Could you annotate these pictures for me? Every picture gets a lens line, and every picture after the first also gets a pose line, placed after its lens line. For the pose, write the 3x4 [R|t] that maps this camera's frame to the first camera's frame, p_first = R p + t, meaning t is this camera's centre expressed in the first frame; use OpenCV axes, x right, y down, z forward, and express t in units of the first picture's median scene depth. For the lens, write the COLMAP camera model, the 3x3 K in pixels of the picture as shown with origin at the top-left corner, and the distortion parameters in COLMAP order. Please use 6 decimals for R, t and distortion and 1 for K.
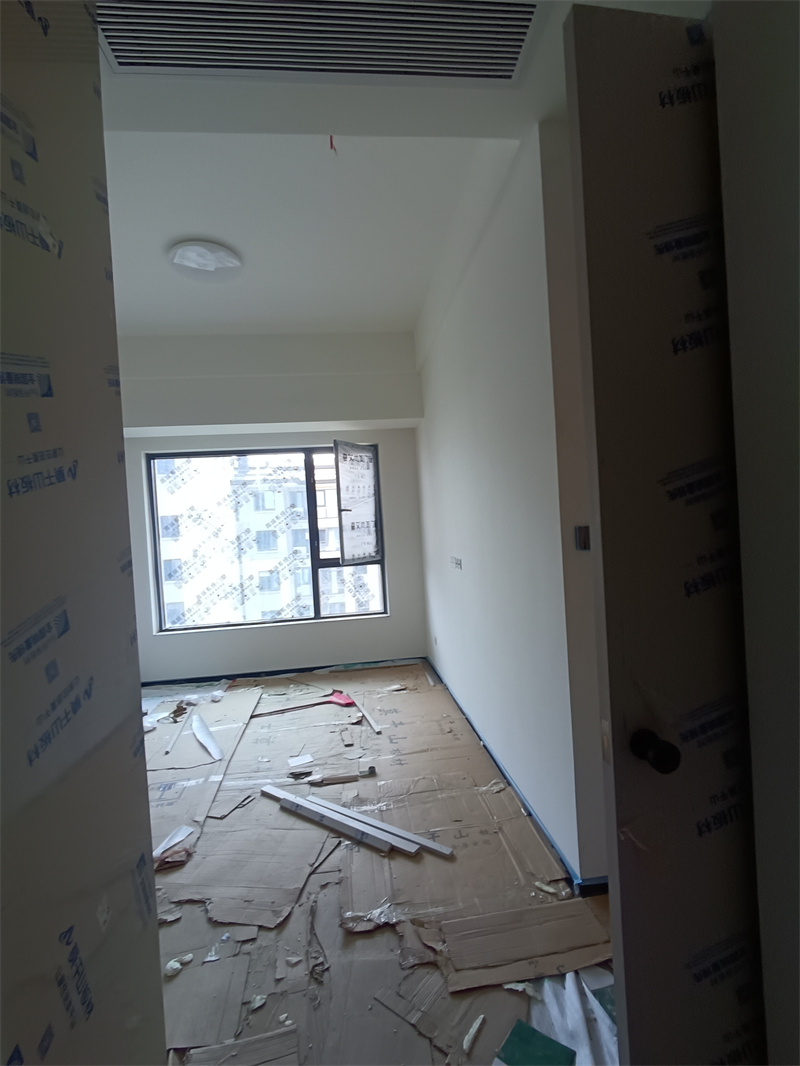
lens RADIAL K [[495.1, 0, 399.7], [0, 495.1, 533.7], [0, 0, 1]] dist [-0.004620, 0.002101]
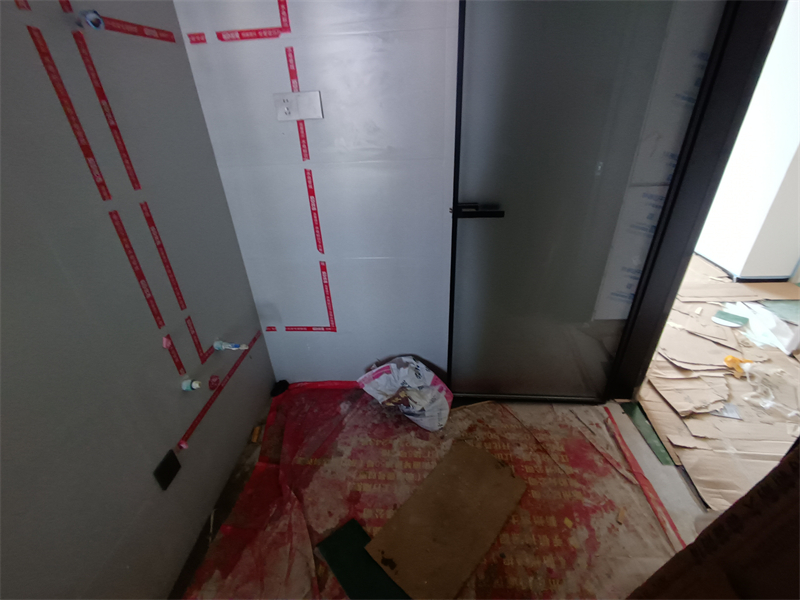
lens RADIAL K [[371.5, 0, 399.4], [0, 371.5, 300.3], [0, 0, 1]] dist [-0.004620, 0.002101]
pose [[0.982597, 0.112304, -0.147955, -0.916703], [-0.024432, 0.867750, 0.496401, 0.078143], [0.184135, -0.484147, 0.855392, -0.722672]]
